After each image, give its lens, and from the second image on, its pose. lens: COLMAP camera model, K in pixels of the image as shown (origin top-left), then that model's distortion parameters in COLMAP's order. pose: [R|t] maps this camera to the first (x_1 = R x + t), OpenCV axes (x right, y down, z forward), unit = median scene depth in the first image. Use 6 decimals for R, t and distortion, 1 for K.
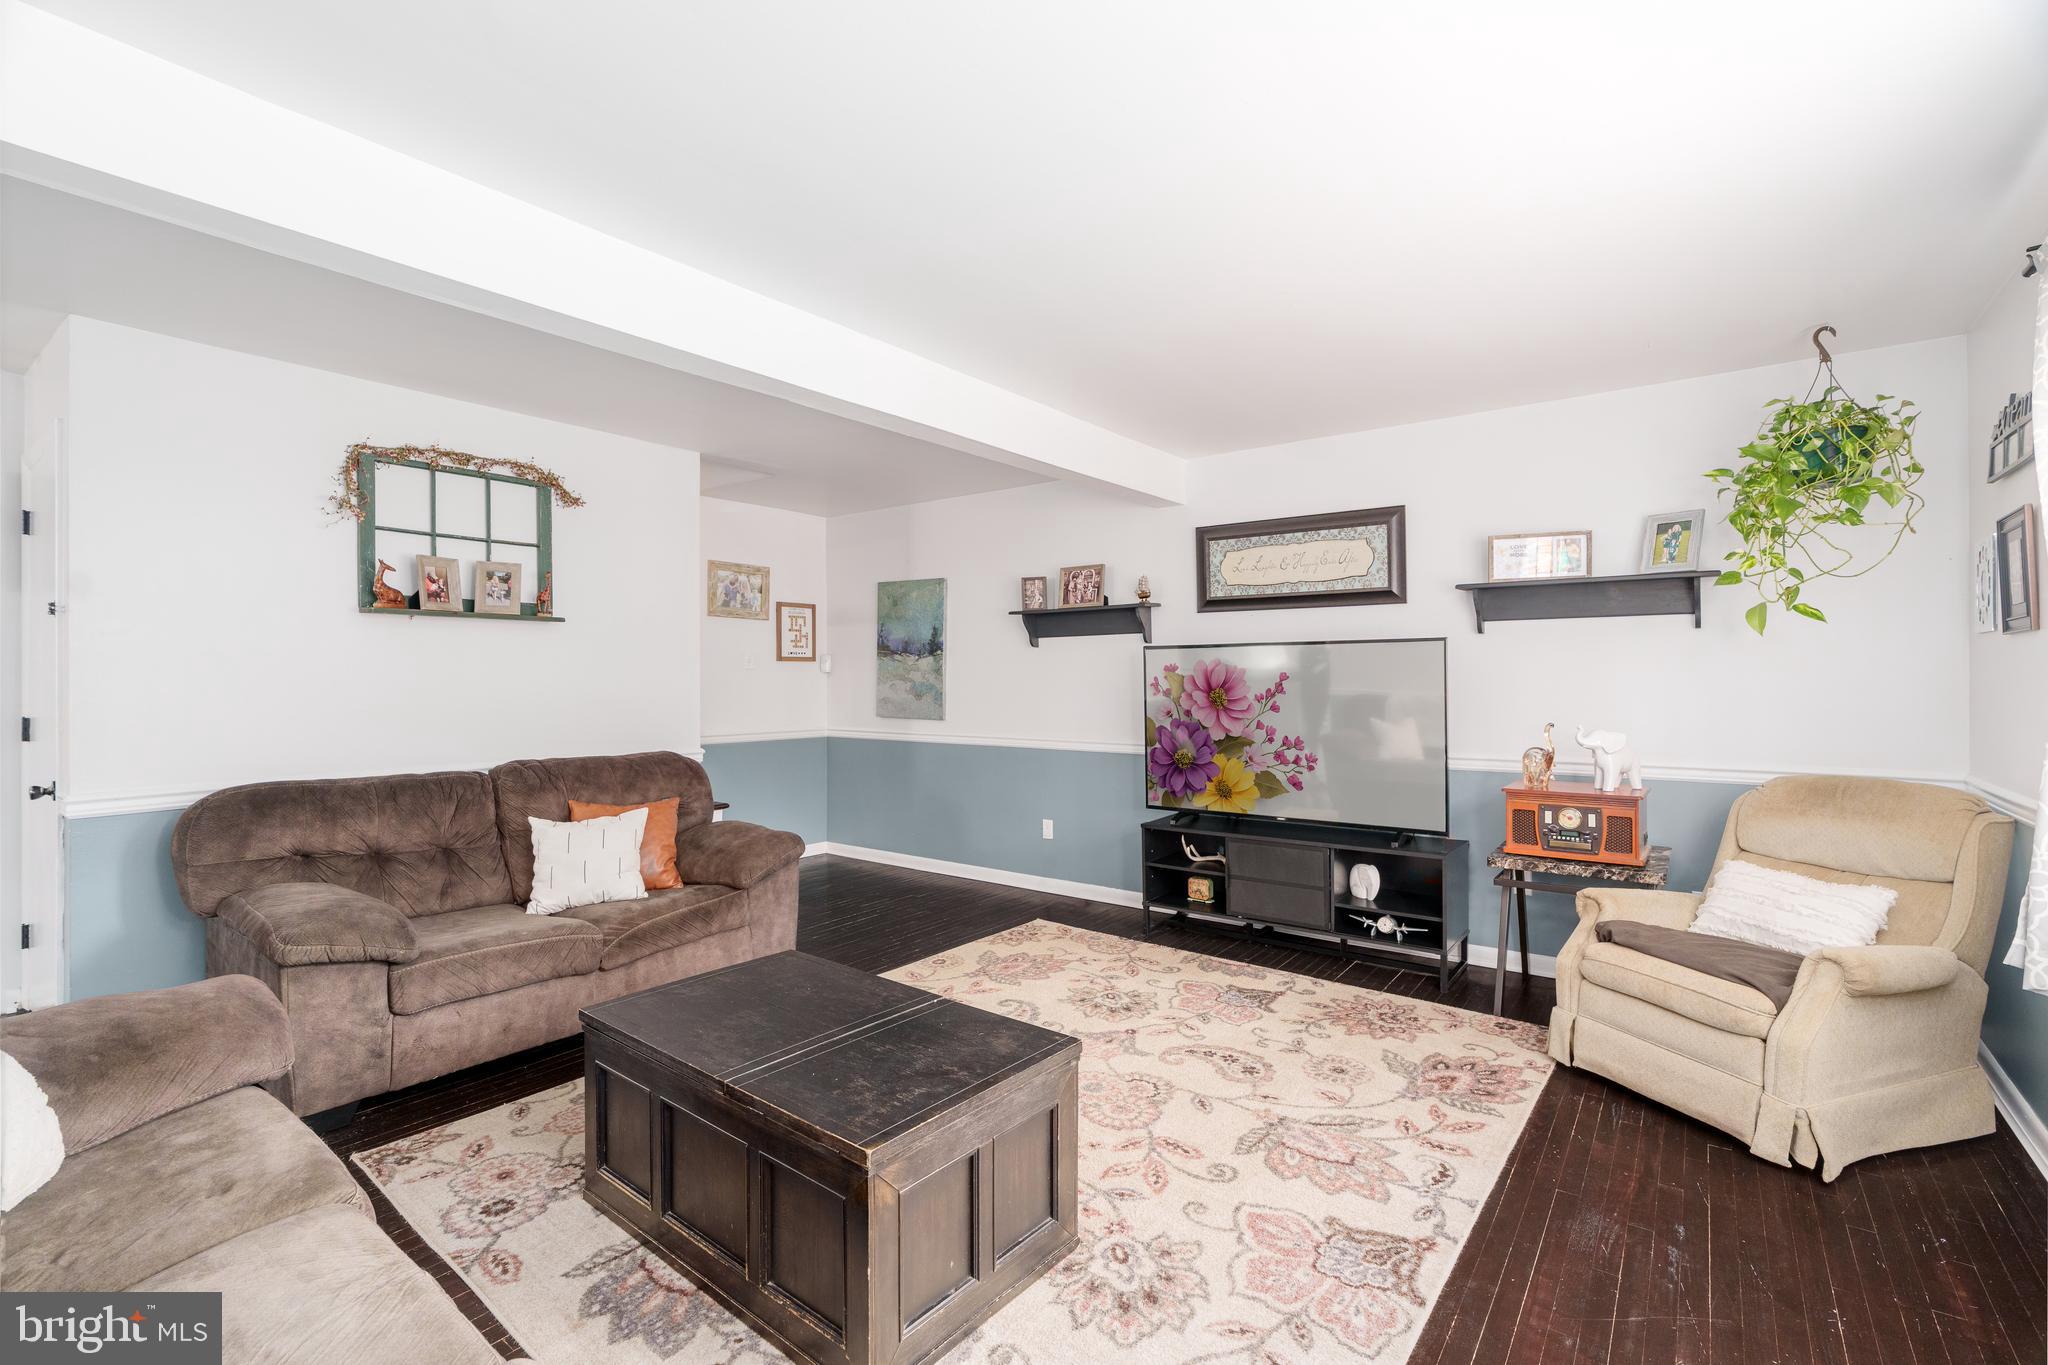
lens RADIAL K [[915.9, 0, 1022.8], [0, 915.9, 691.1], [0, 0, 1]] dist [-0.010321, 0.002591]
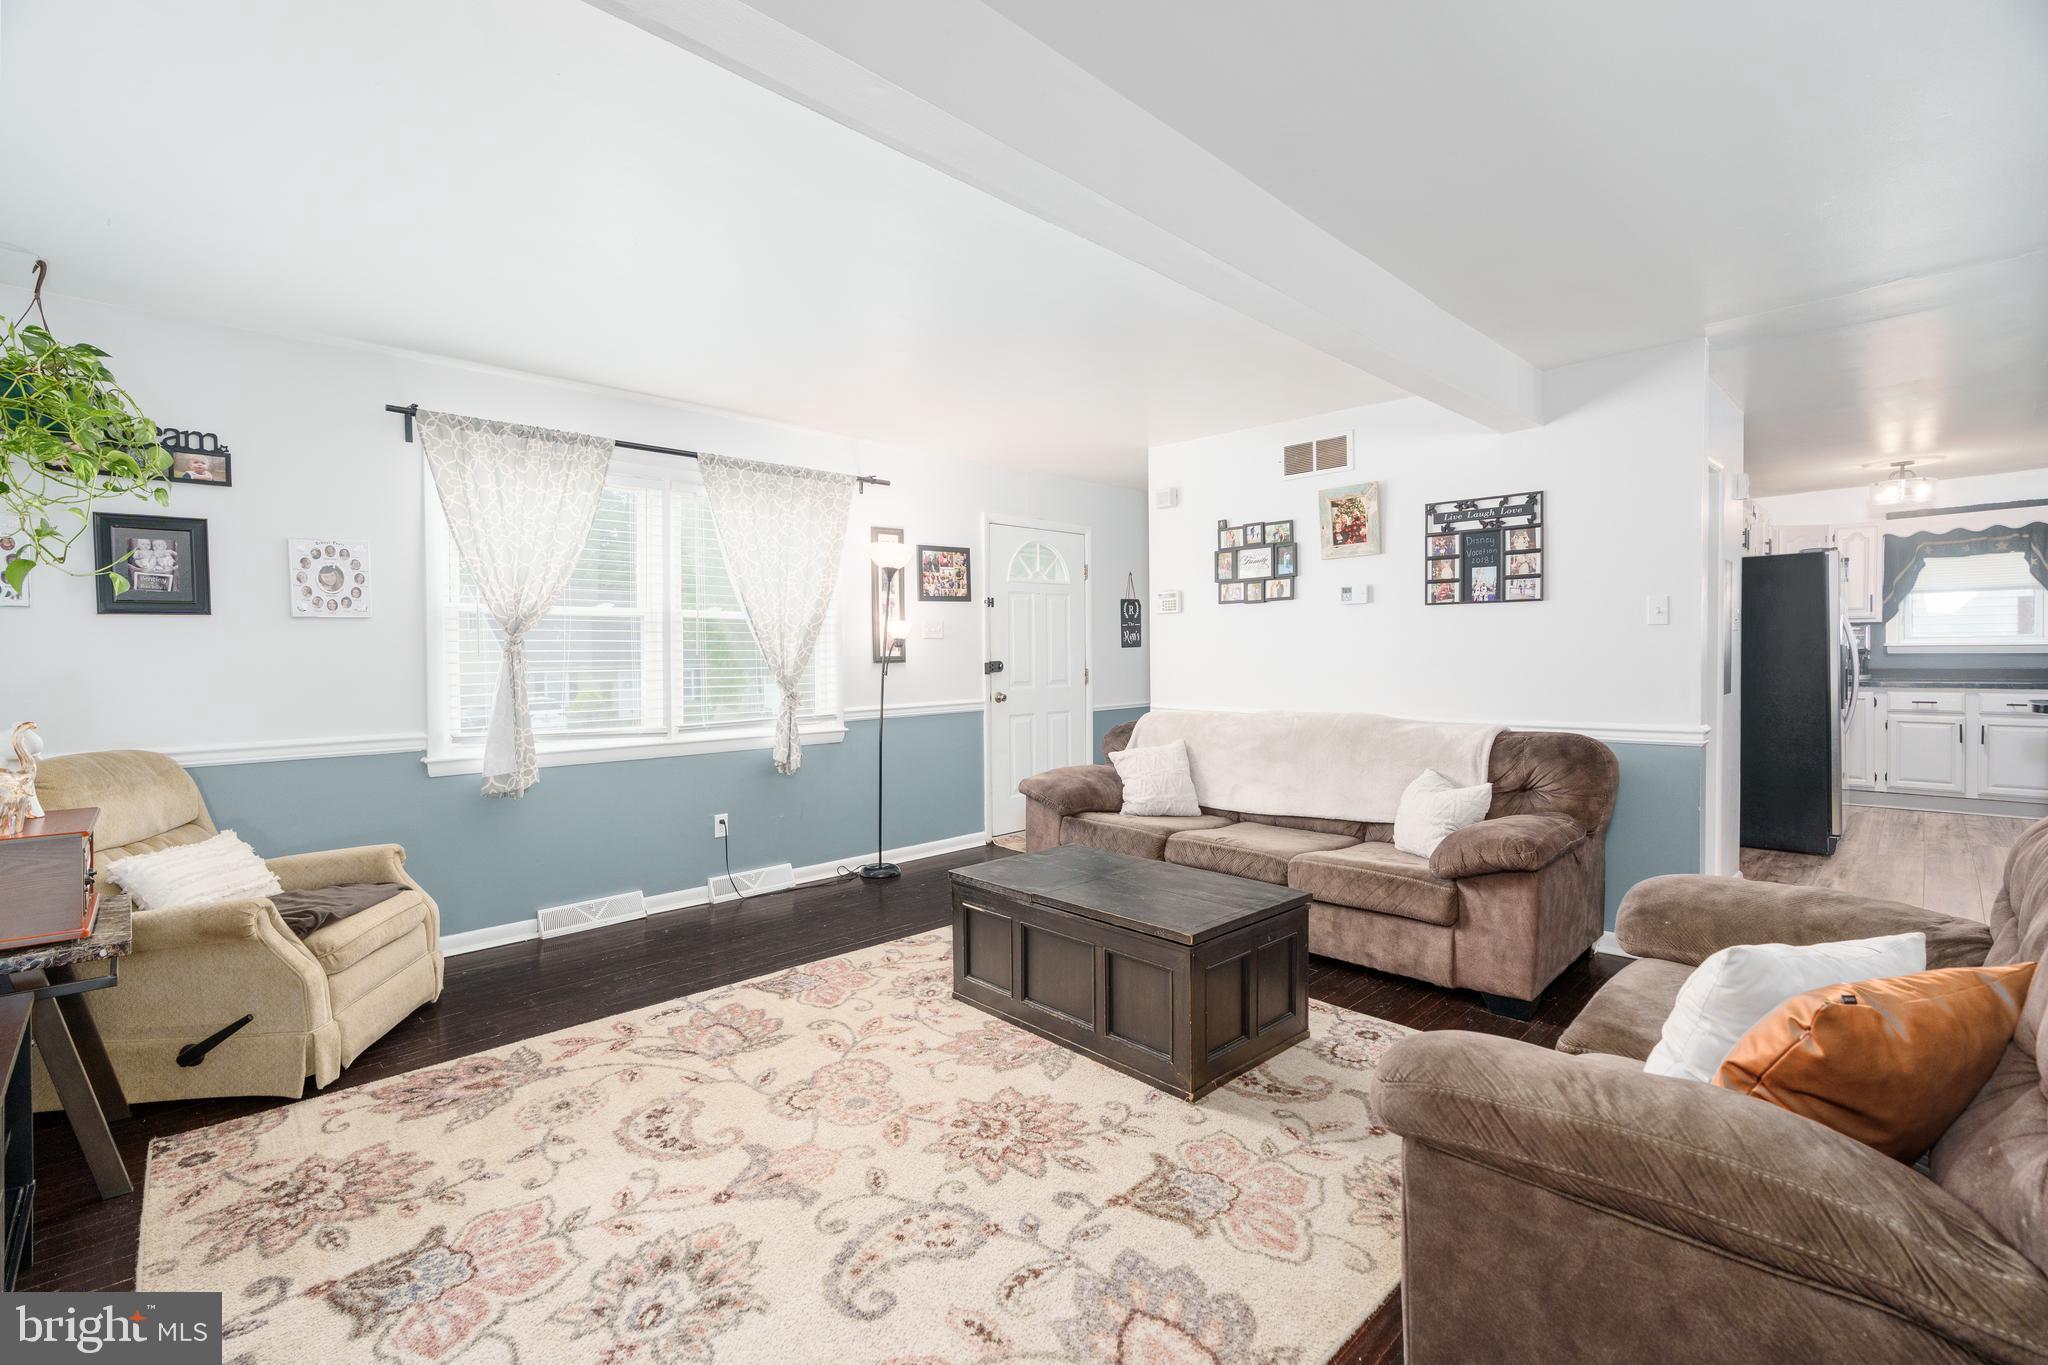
lens RADIAL K [[915.9, 0, 1009.5], [0, 915.9, 663.5], [0, 0, 1]] dist [-0.010321, 0.002591]
pose [[-0.988184, 0.009962, 0.152945, -0.143648], [0.014225, 0.999539, 0.026808, -0.009188], [-0.152608, 0.028667, -0.987871, 1.274588]]
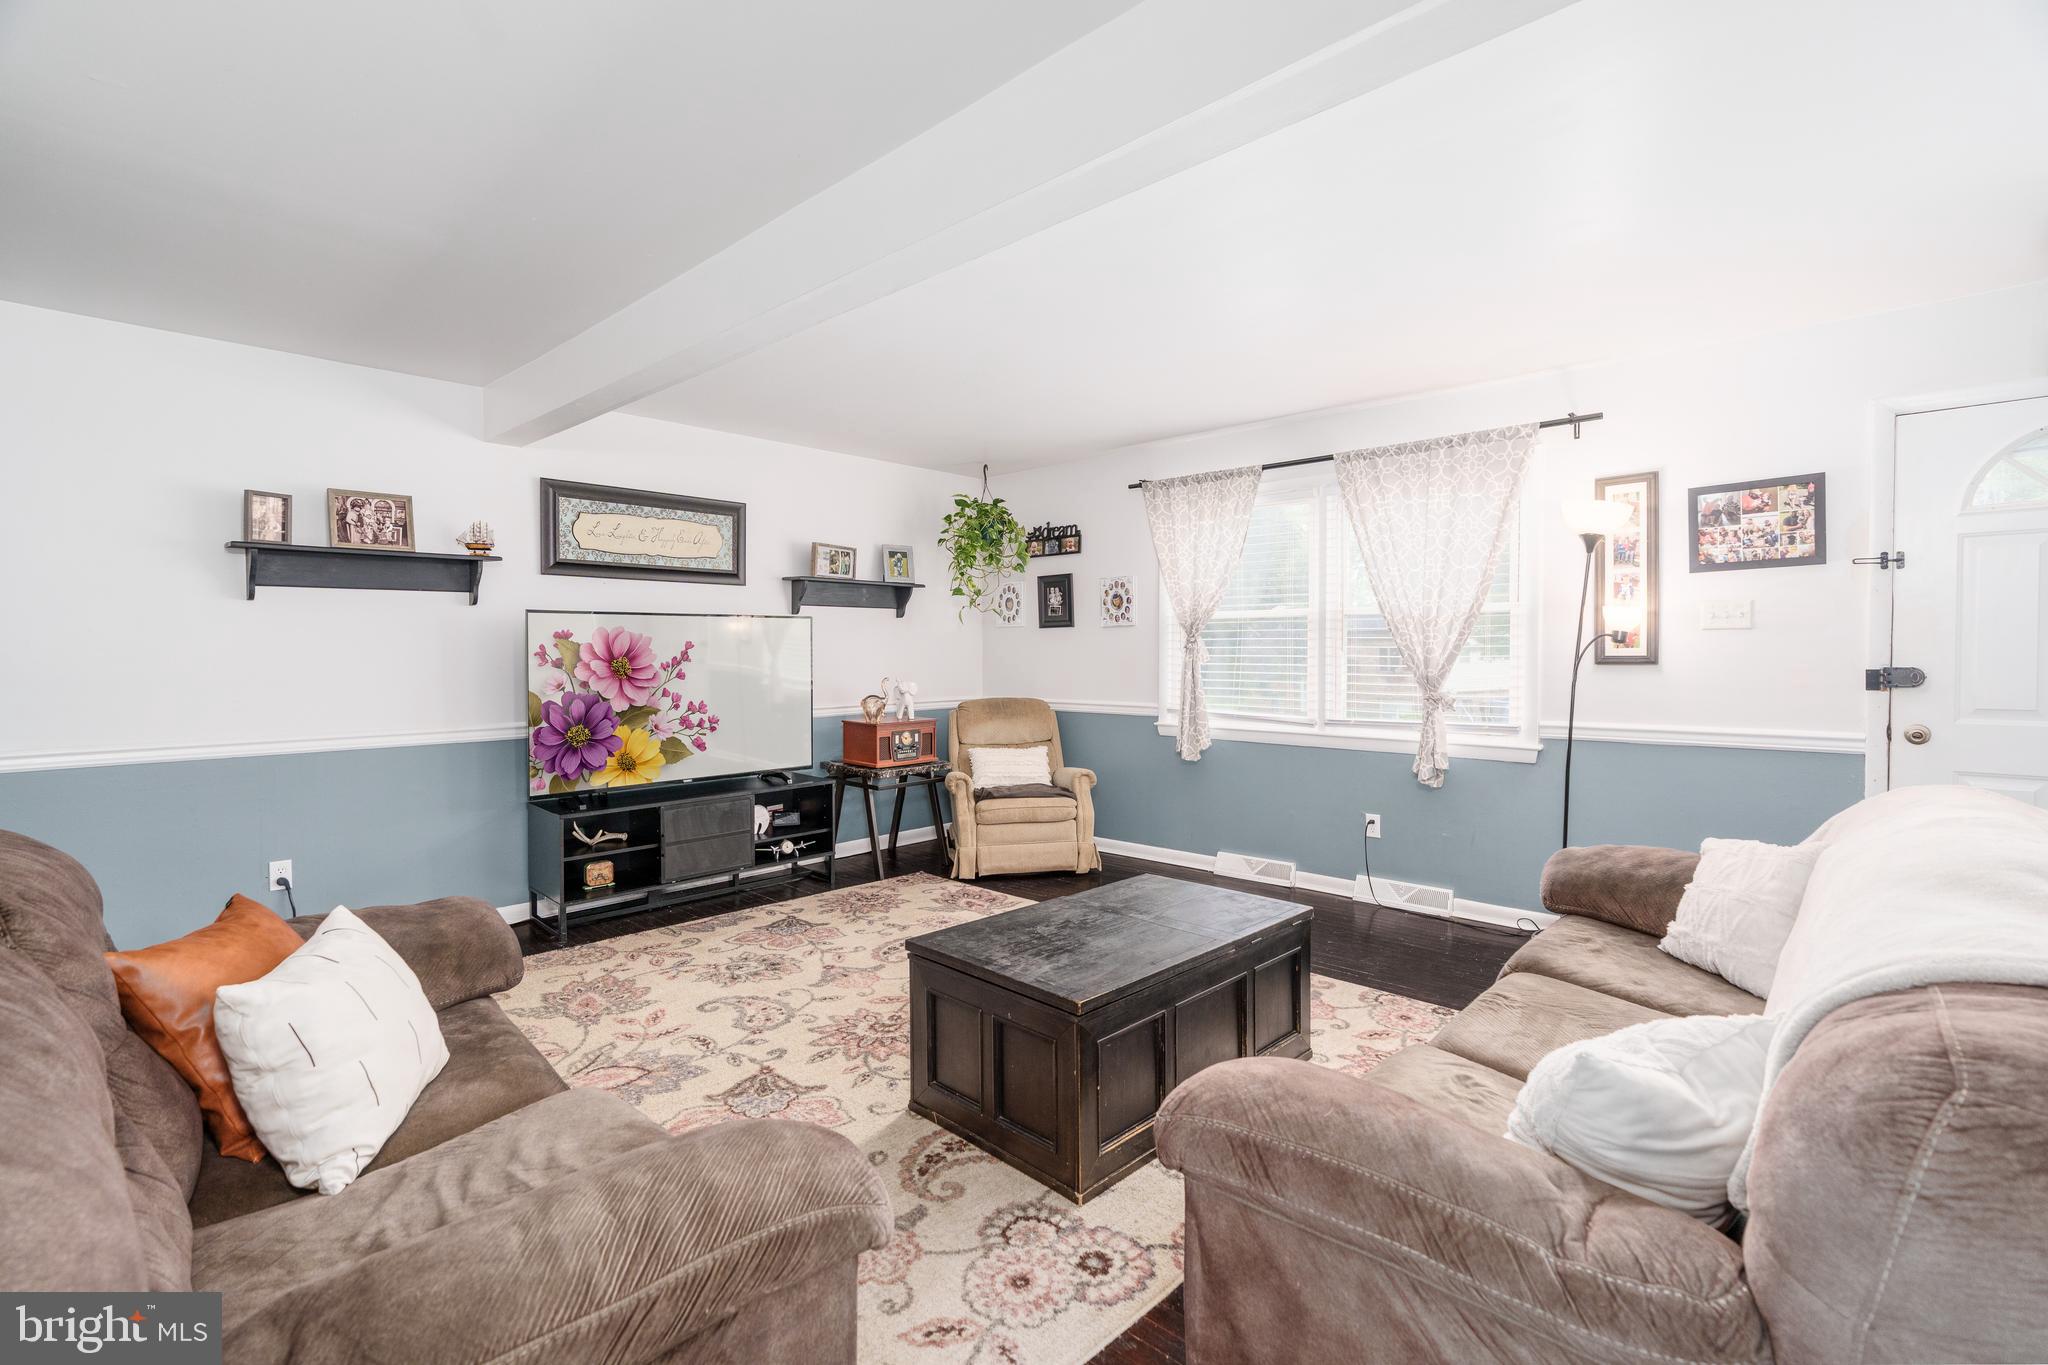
lens RADIAL K [[915.9, 0, 1027.3], [0, 915.9, 668.8], [0, 0, 1]] dist [-0.010321, 0.002591]
pose [[0.104553, -0.017842, 0.994359, -0.757738], [0.017546, 0.999717, 0.016093, 0.000758], [-0.994365, 0.015765, 0.104836, 0.517153]]
